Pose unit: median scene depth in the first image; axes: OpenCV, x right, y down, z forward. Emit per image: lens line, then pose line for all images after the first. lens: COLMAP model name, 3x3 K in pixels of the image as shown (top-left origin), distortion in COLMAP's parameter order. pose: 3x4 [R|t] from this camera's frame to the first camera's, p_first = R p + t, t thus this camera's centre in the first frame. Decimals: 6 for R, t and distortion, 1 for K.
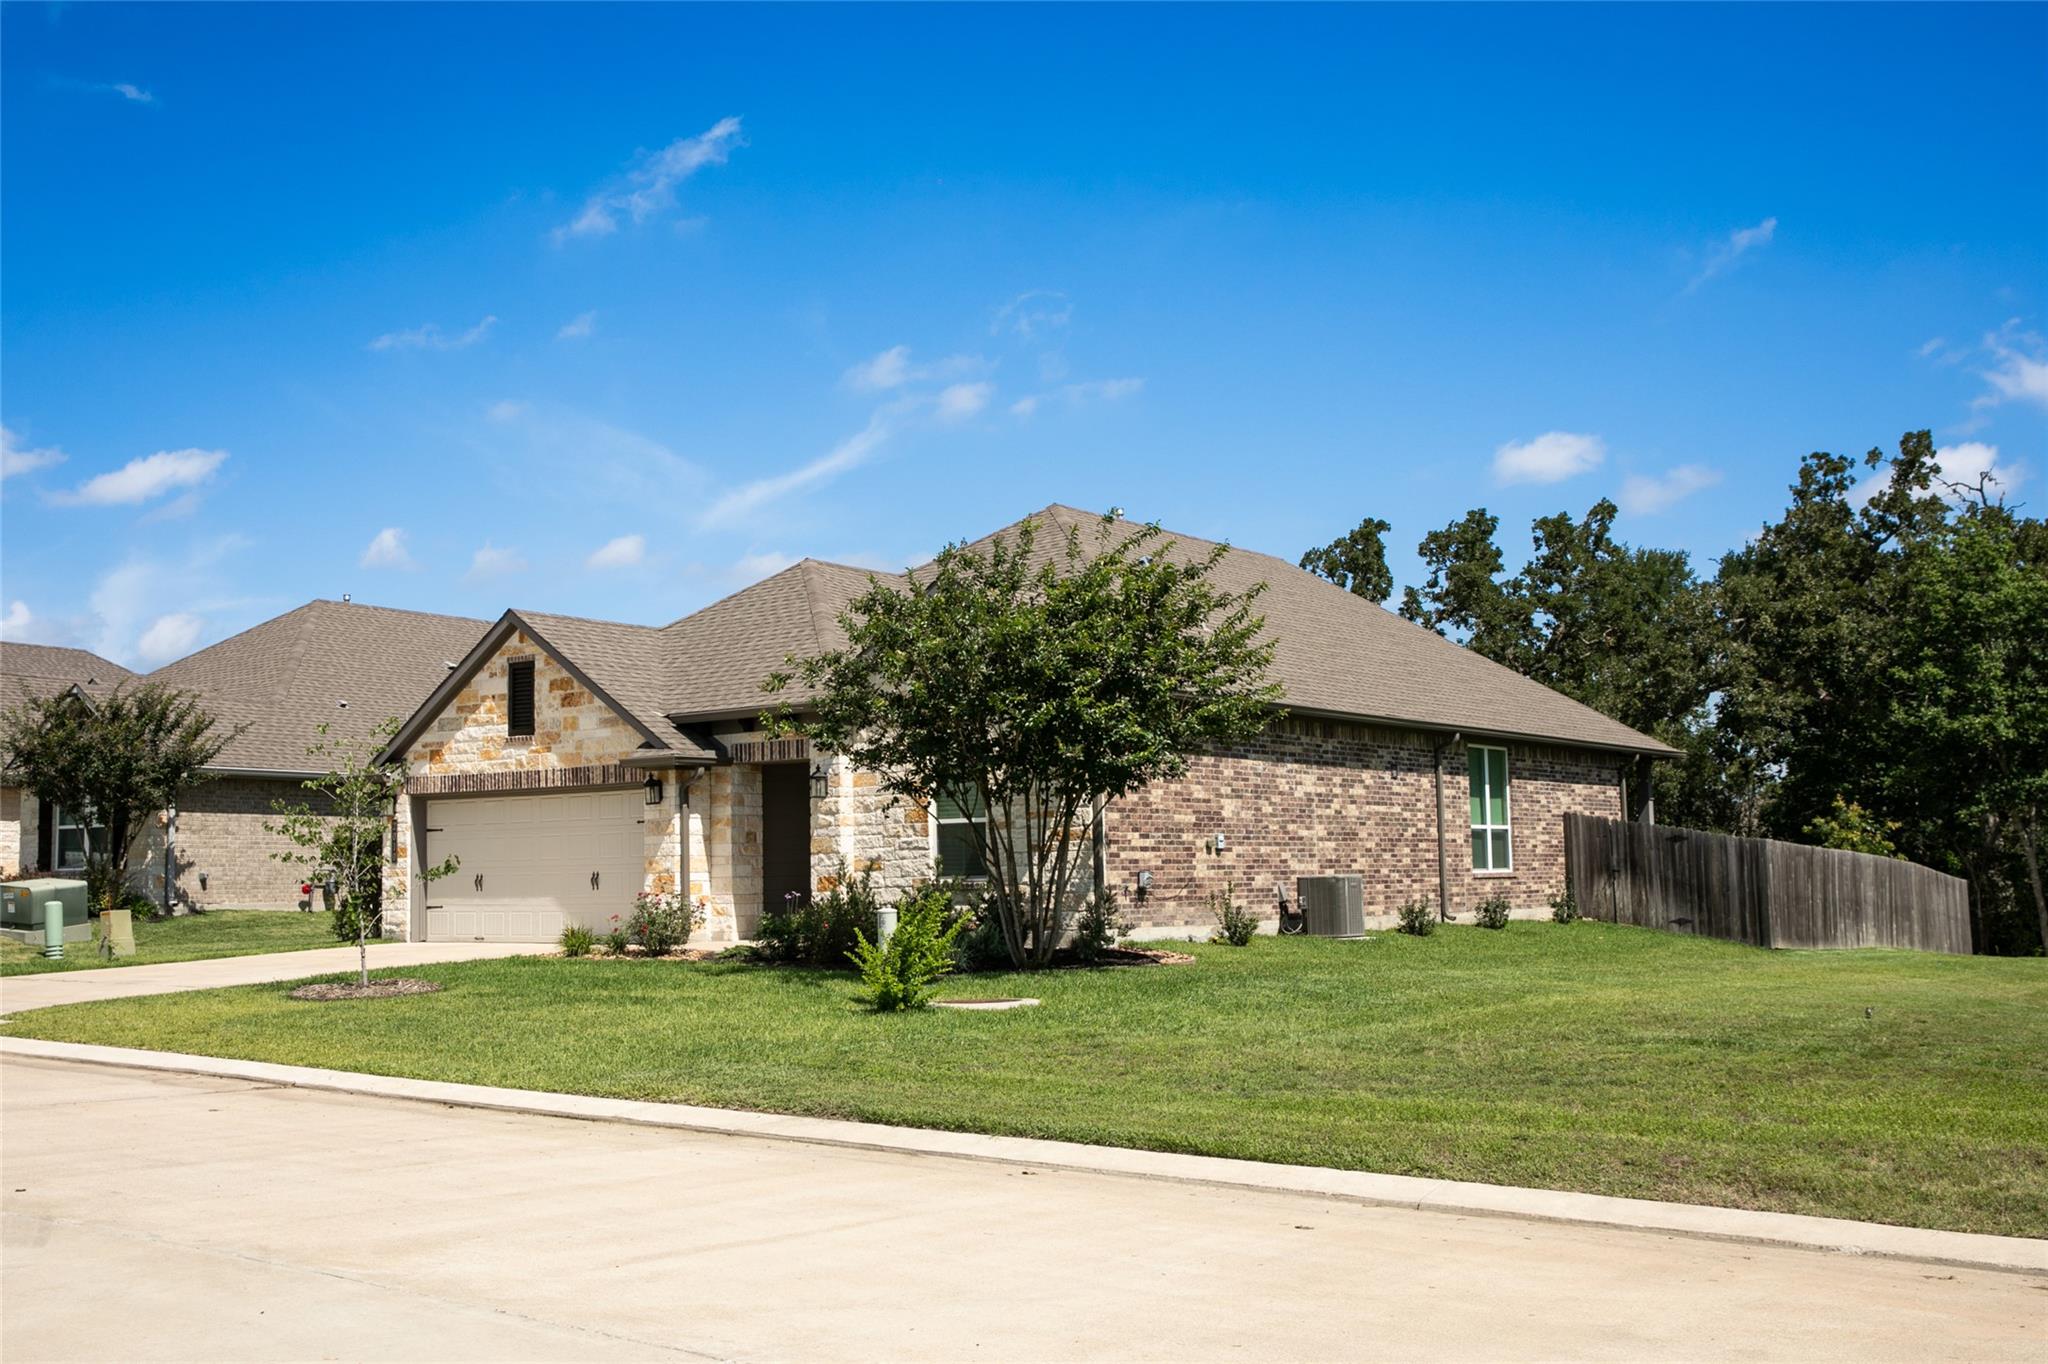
lens RADIAL K [[2075.8, 0, 1029.6], [0, 2075.8, 678.6], [0, 0, 1]] dist [0.007973, 0.000000]
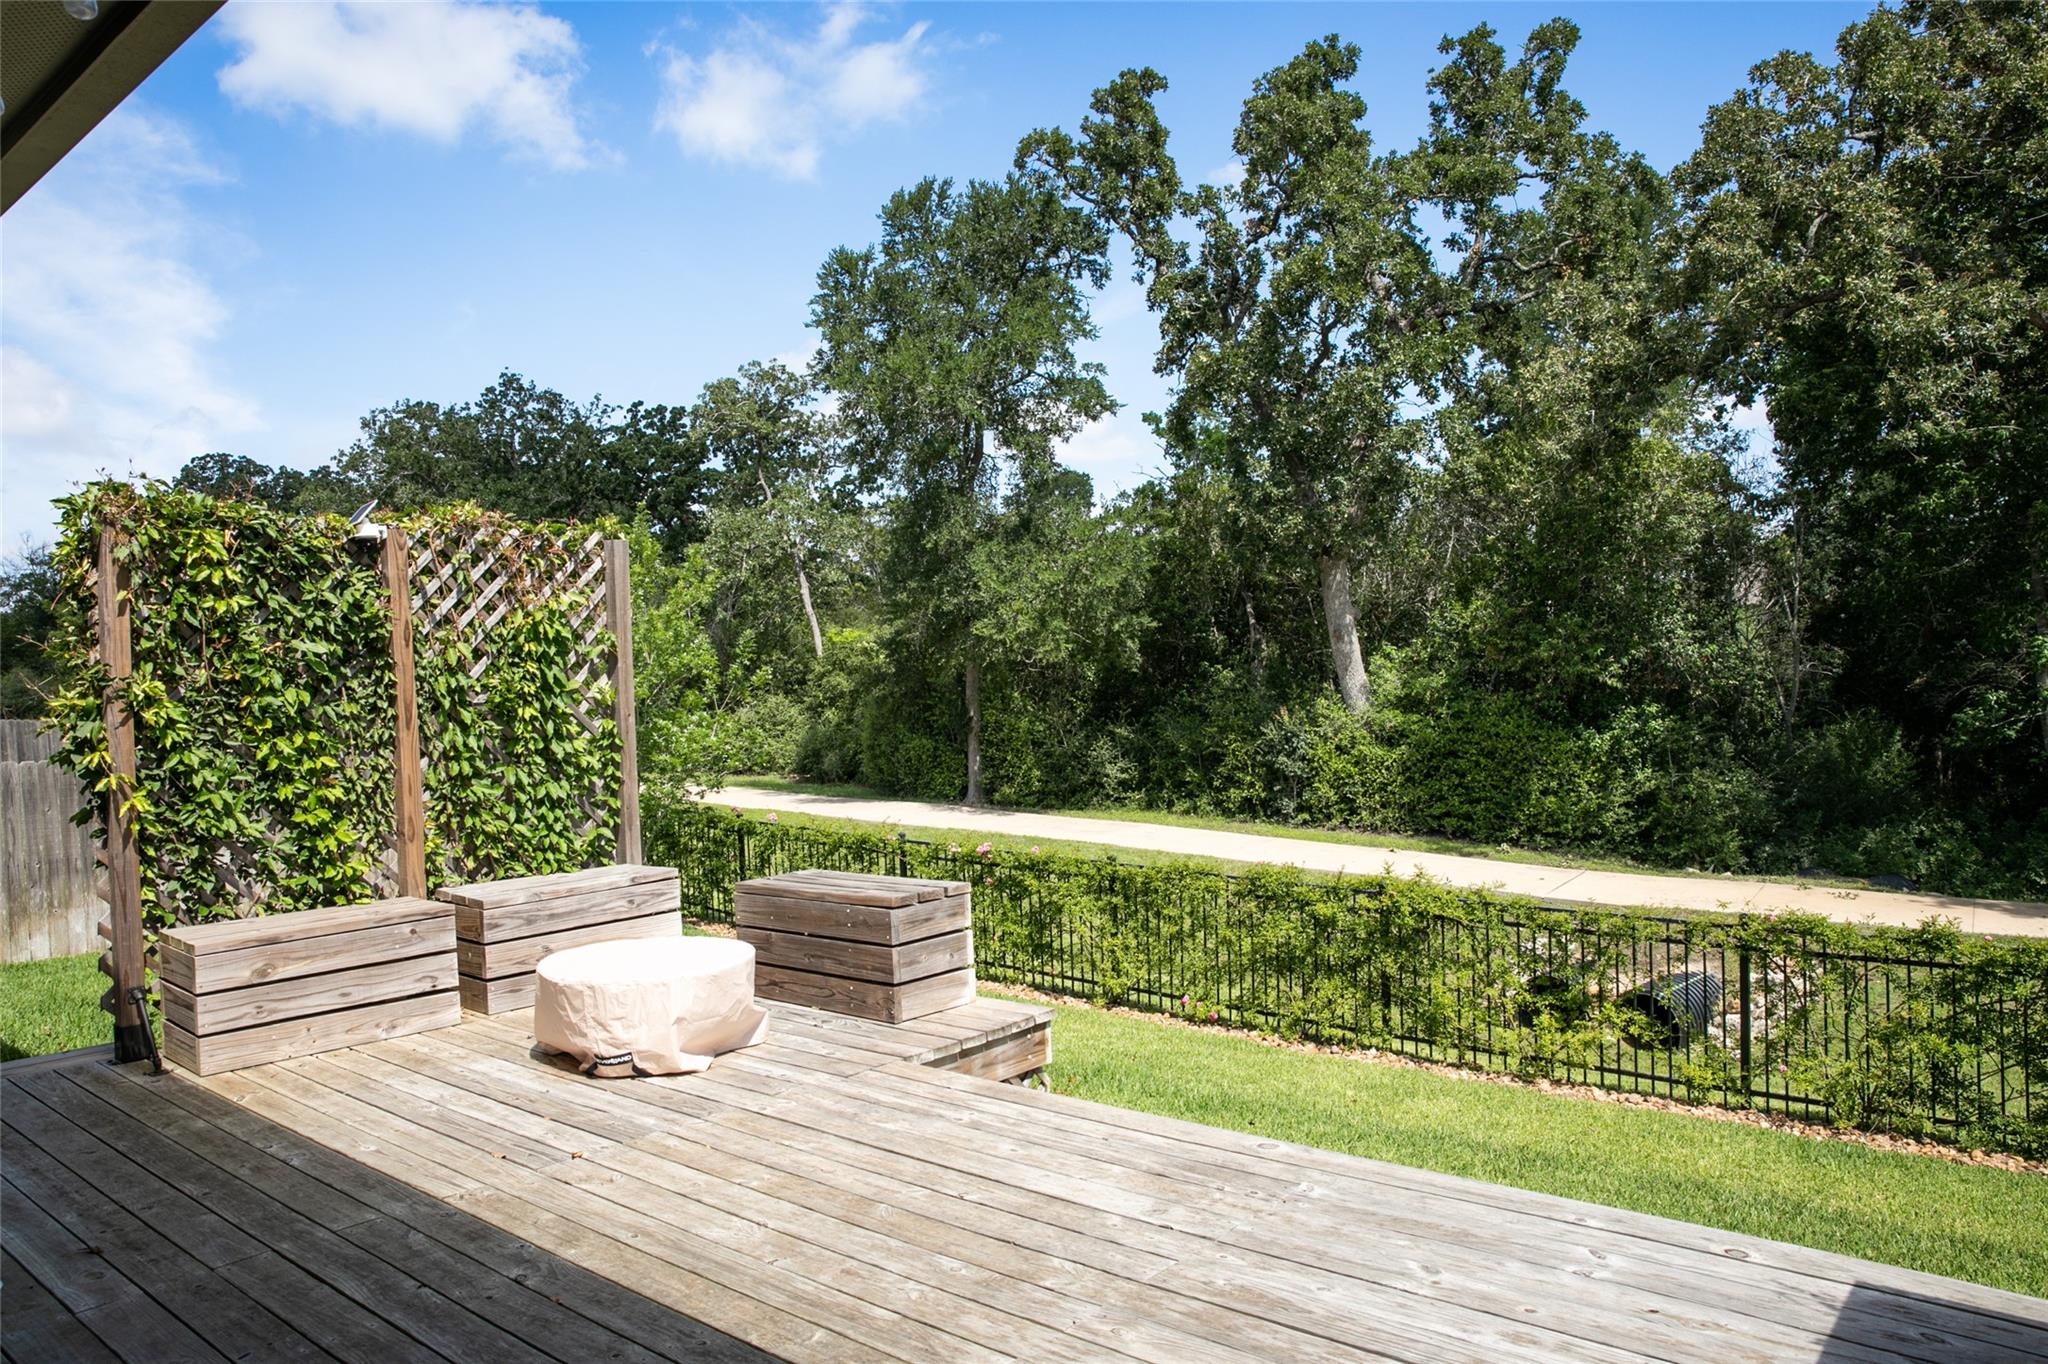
lens RADIAL K [[1400.2, 0, 1023.7], [0, 1400.2, 690.1], [0, 0, 1]] dist [-0.110719, 0.083530]
pose [[0.995646, -0.016378, -0.091770, 0.305272], [0.027311, 0.992498, 0.119175, 0.082981], [0.089129, -0.121162, 0.988623, 1.118671]]
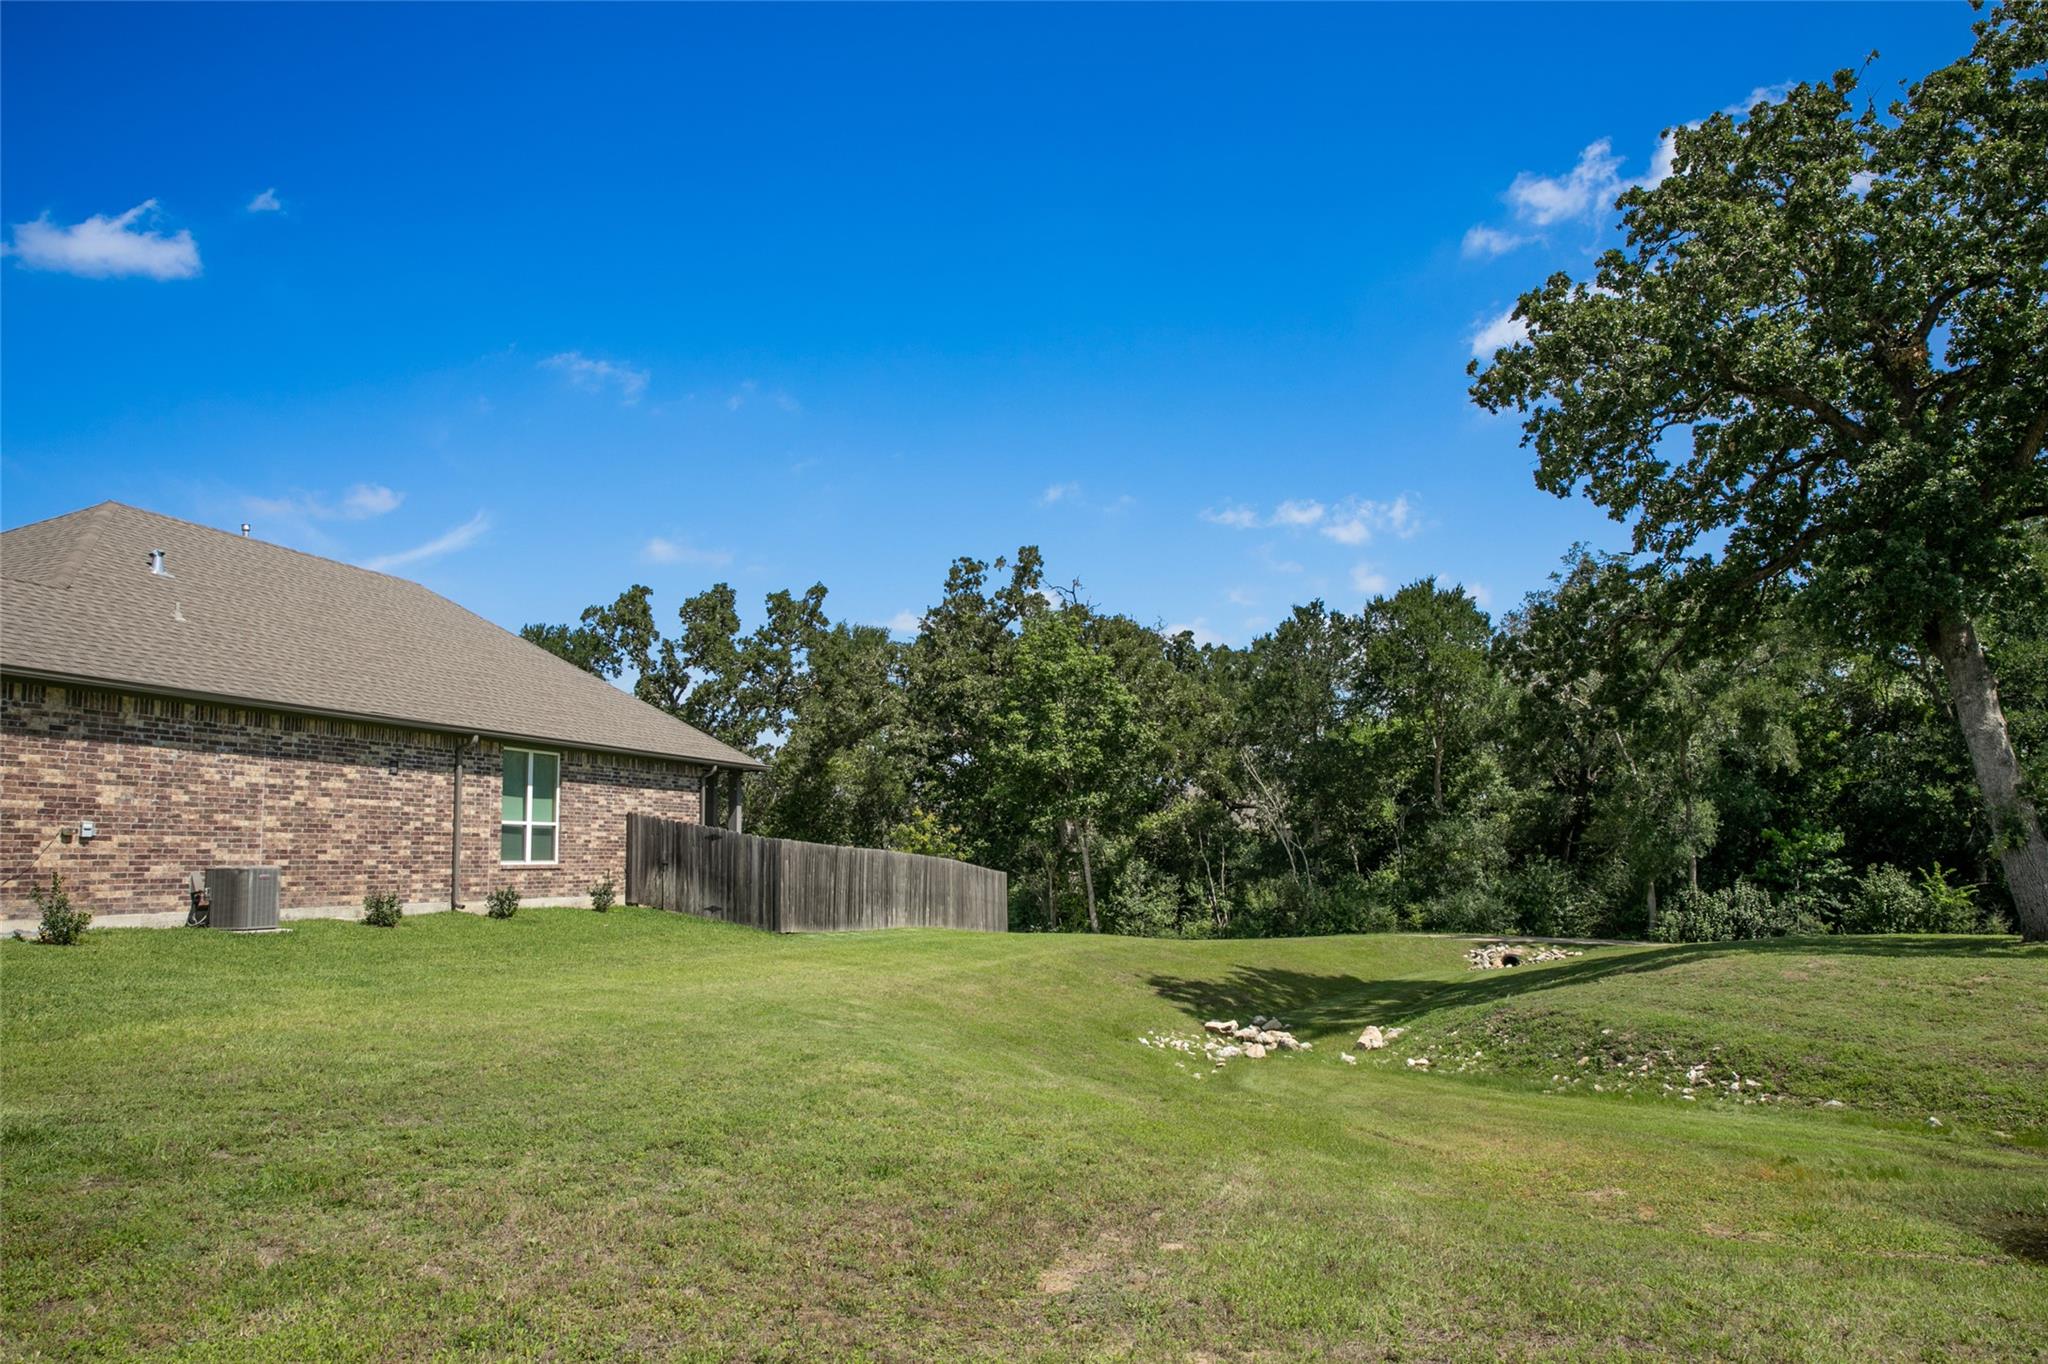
lens RADIAL K [[1400.2, 0, 1033.2], [0, 1400.2, 691.0], [0, 0, 1]] dist [-0.110719, 0.083530]
pose [[0.943770, 0.048046, 0.327092, 0.215144], [-0.039446, 0.998681, -0.032880, 0.013455], [-0.328240, 0.018129, 0.944420, 0.199929]]
